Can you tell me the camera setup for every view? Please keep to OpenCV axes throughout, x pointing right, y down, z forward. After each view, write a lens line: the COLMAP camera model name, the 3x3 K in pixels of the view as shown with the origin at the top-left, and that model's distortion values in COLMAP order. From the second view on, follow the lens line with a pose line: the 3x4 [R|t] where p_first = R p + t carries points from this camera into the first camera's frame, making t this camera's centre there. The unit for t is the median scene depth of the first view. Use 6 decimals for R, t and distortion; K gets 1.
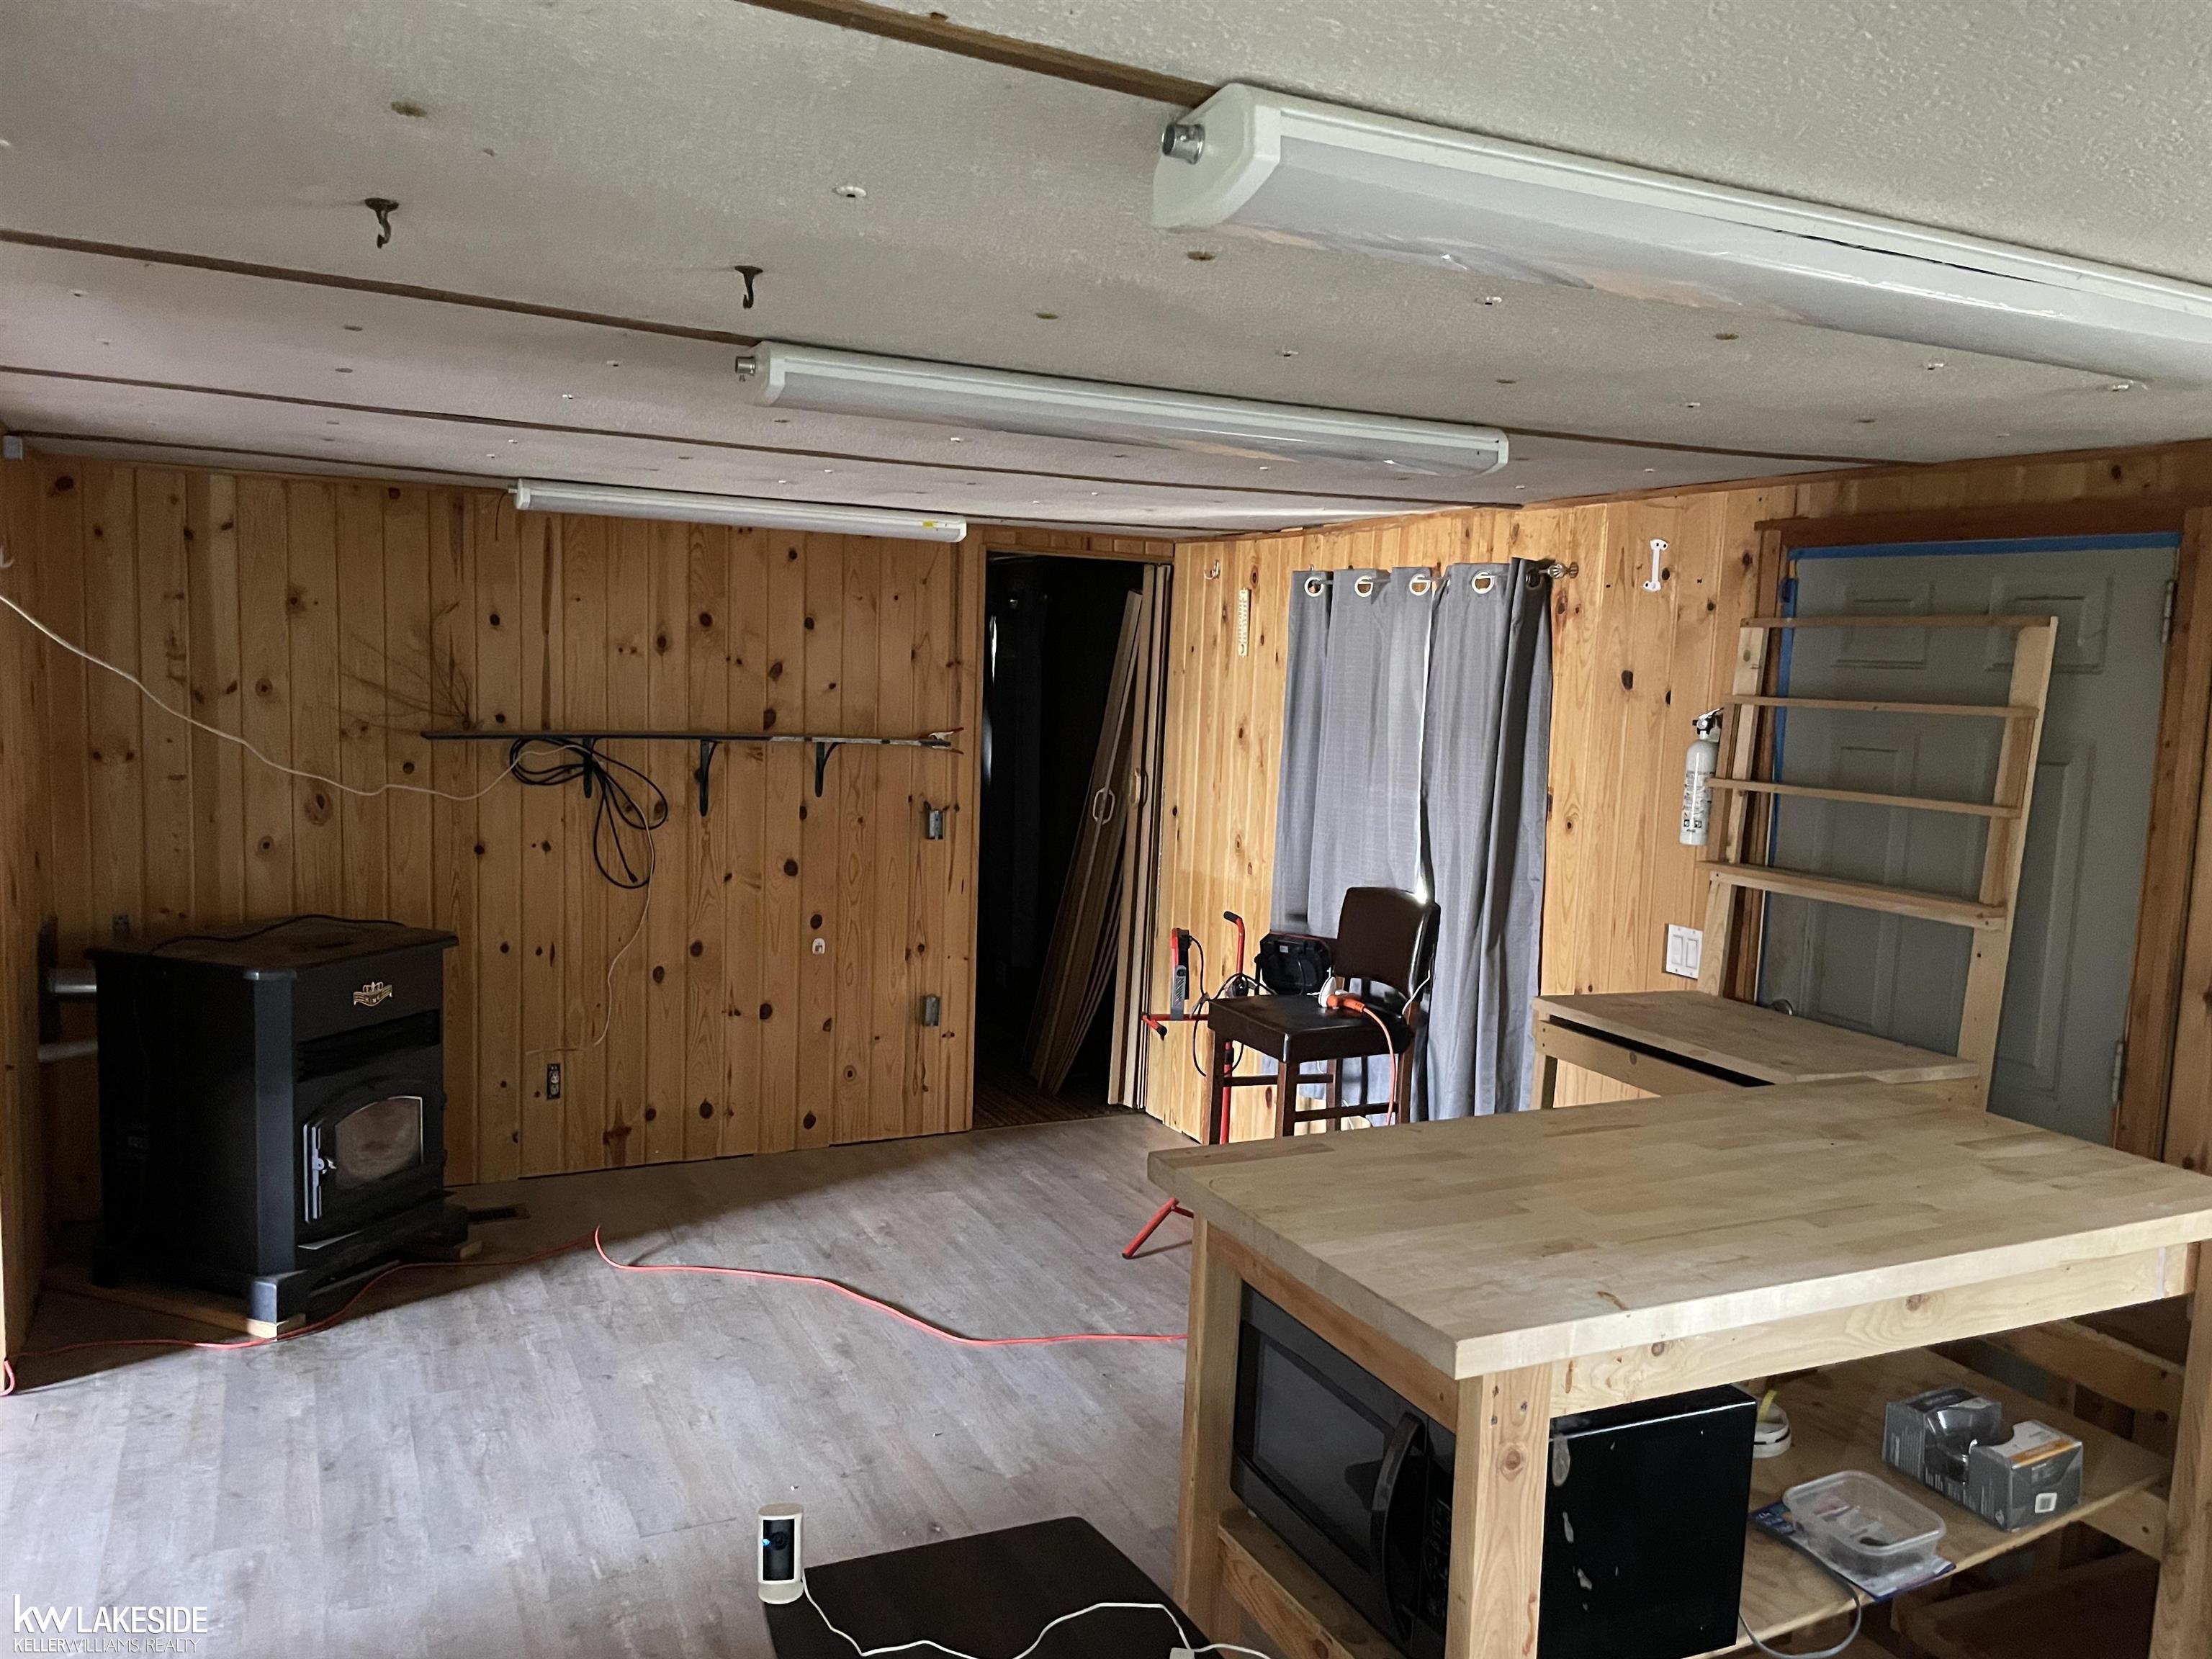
lens RADIAL K [[1692.5, 0, 1124.5], [0, 1692.5, 822.6], [0, 0, 1]] dist [0.085272, -0.125583]
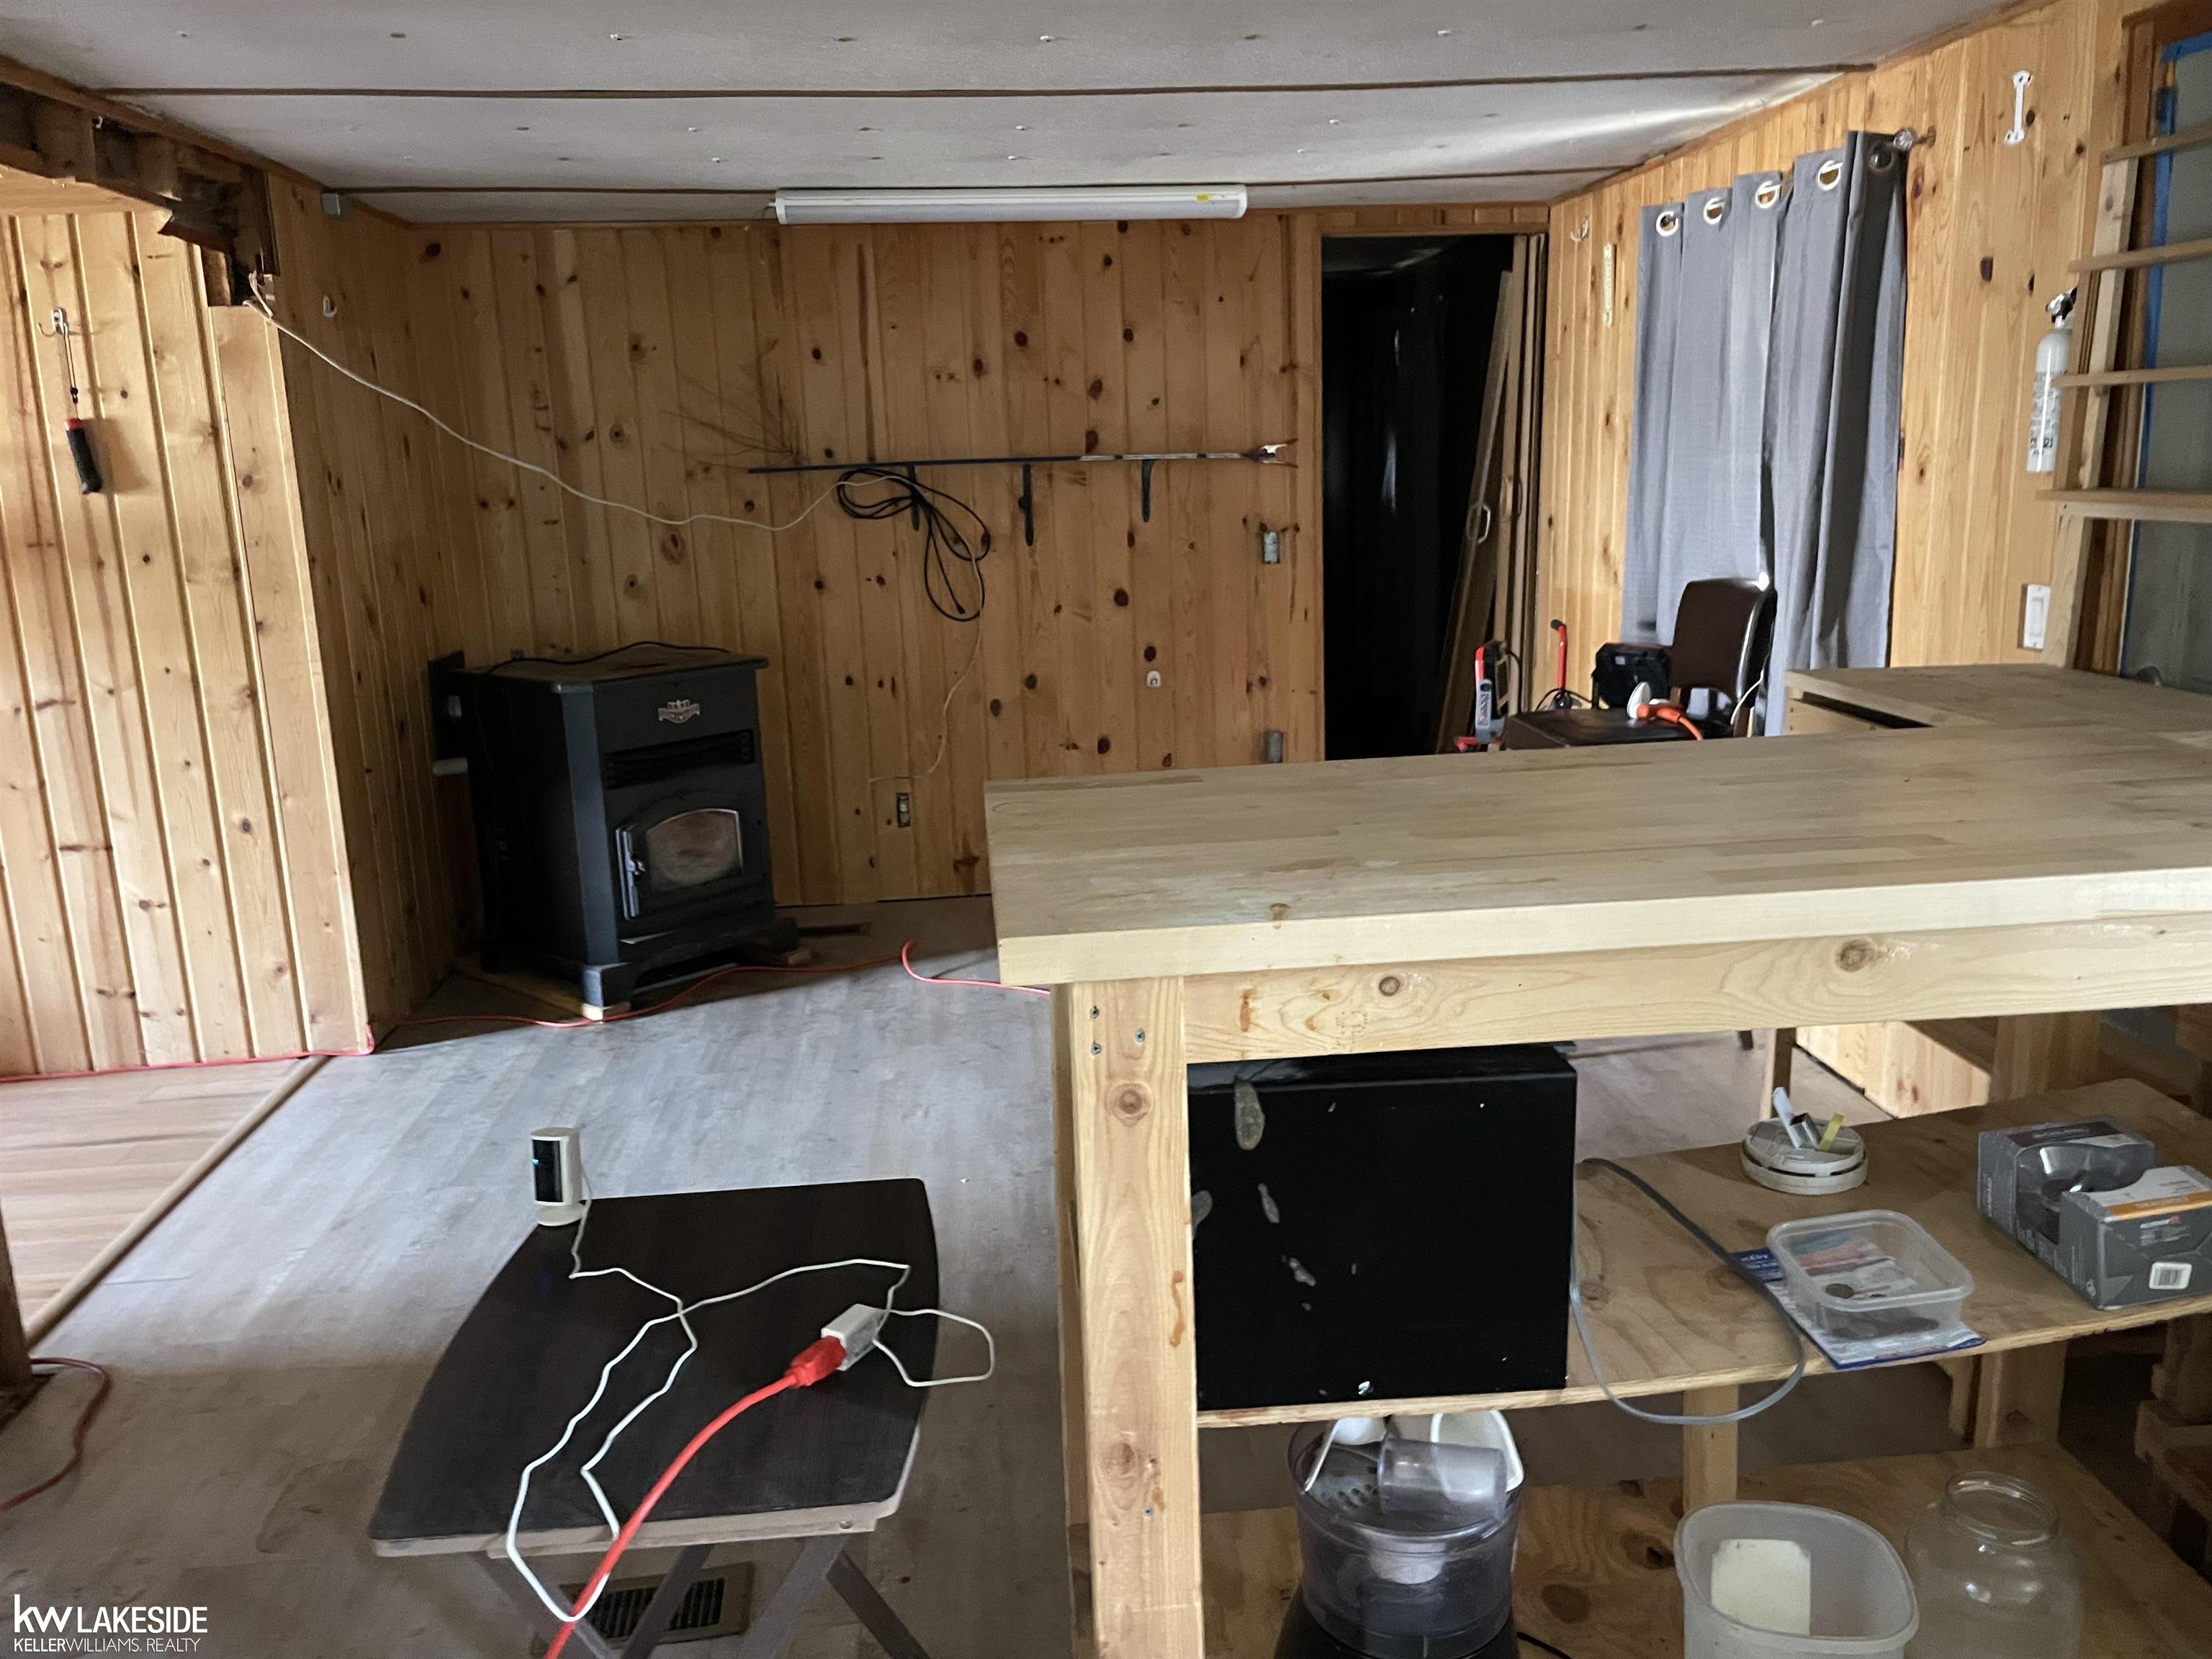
lens RADIAL K [[1693.6, 0, 1128.7], [0, 1693.6, 812.3], [0, 0, 1]] dist [0.084631, -0.138922]
pose [[0.935801, 0.006755, -0.352463, 0.179210], [0.032026, 0.994053, 0.104081, 0.057321], [0.351070, -0.108687, 0.930020, 0.104461]]
